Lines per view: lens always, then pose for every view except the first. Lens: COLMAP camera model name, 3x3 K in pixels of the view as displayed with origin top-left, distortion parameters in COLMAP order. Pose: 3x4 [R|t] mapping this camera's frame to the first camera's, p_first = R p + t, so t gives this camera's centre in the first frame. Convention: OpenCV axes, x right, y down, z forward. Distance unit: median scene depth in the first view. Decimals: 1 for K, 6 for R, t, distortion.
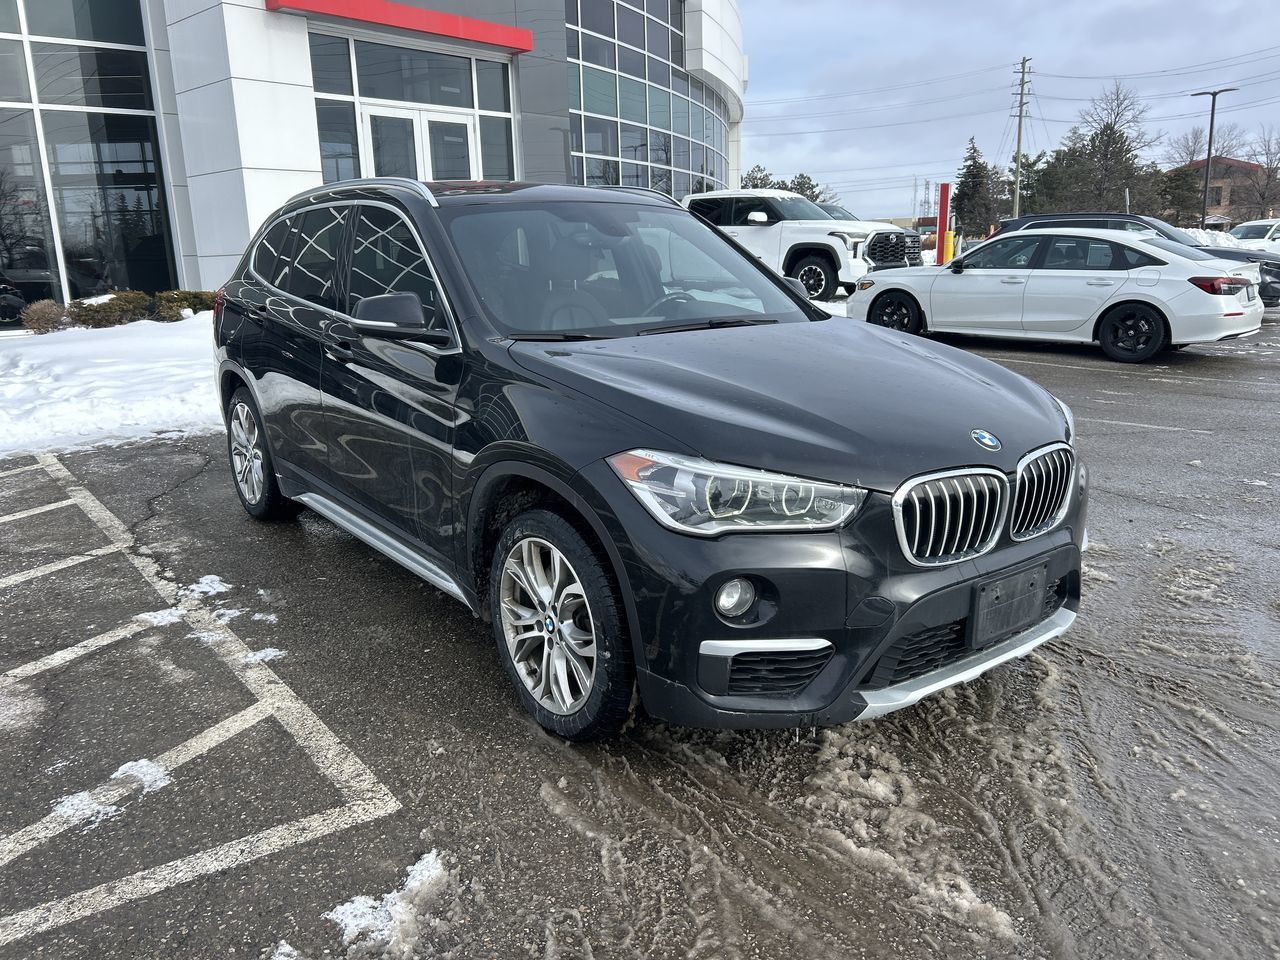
lens RADIAL K [[970.1, 0, 621.0], [0, 970.1, 480.7], [0, 0, 1]] dist [0.042334, -0.046259]
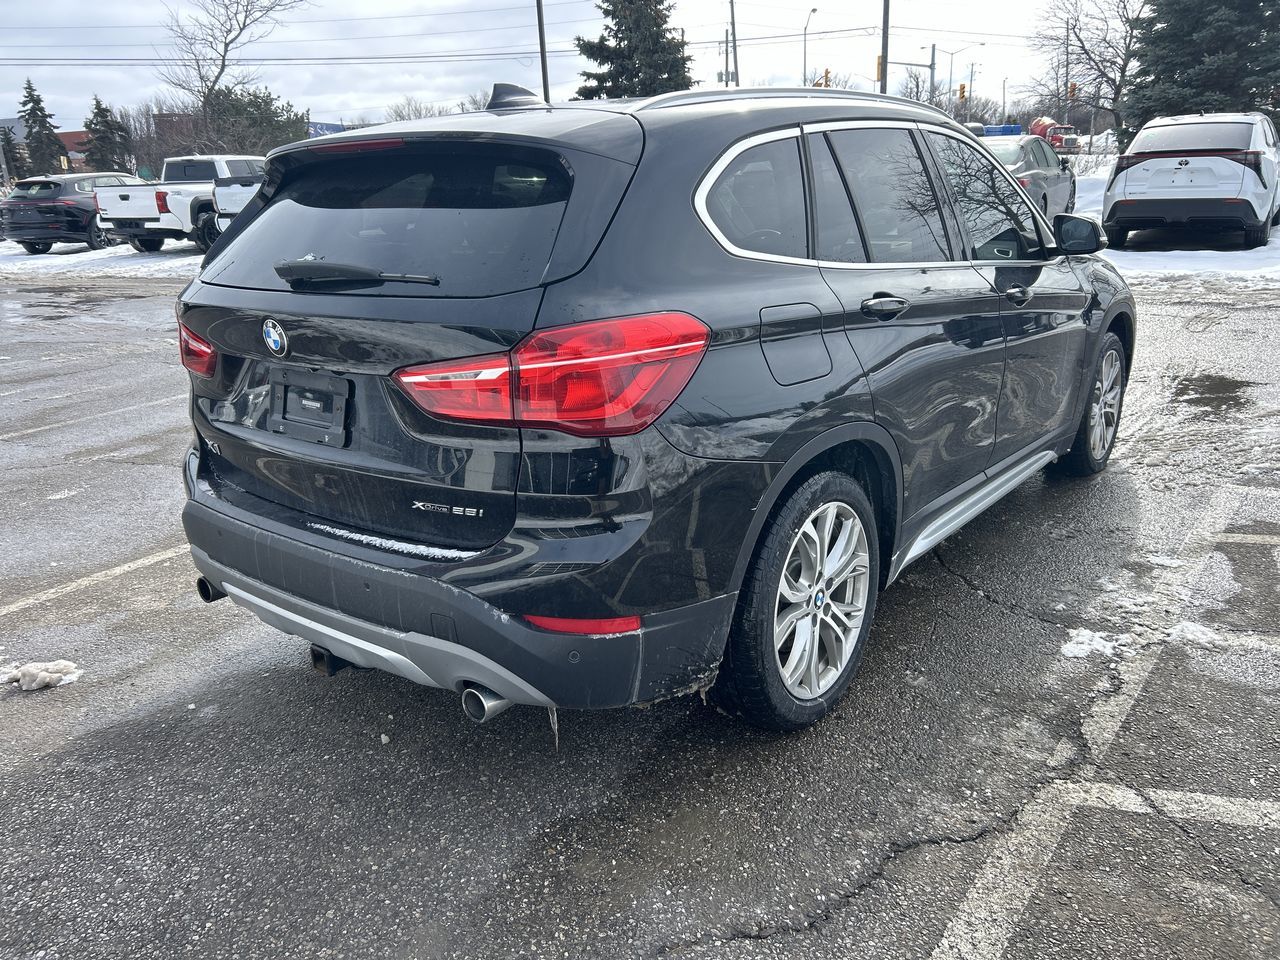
lens RADIAL K [[970.1, 0, 632.5], [0, 970.1, 468.3], [0, 0, 1]] dist [0.042334, -0.046259]
pose [[-0.250486, -0.255254, 0.933864, -1.264238], [0.269195, 0.908211, 0.320447, -0.435543], [-0.929941, 0.331659, -0.158781, 1.779840]]
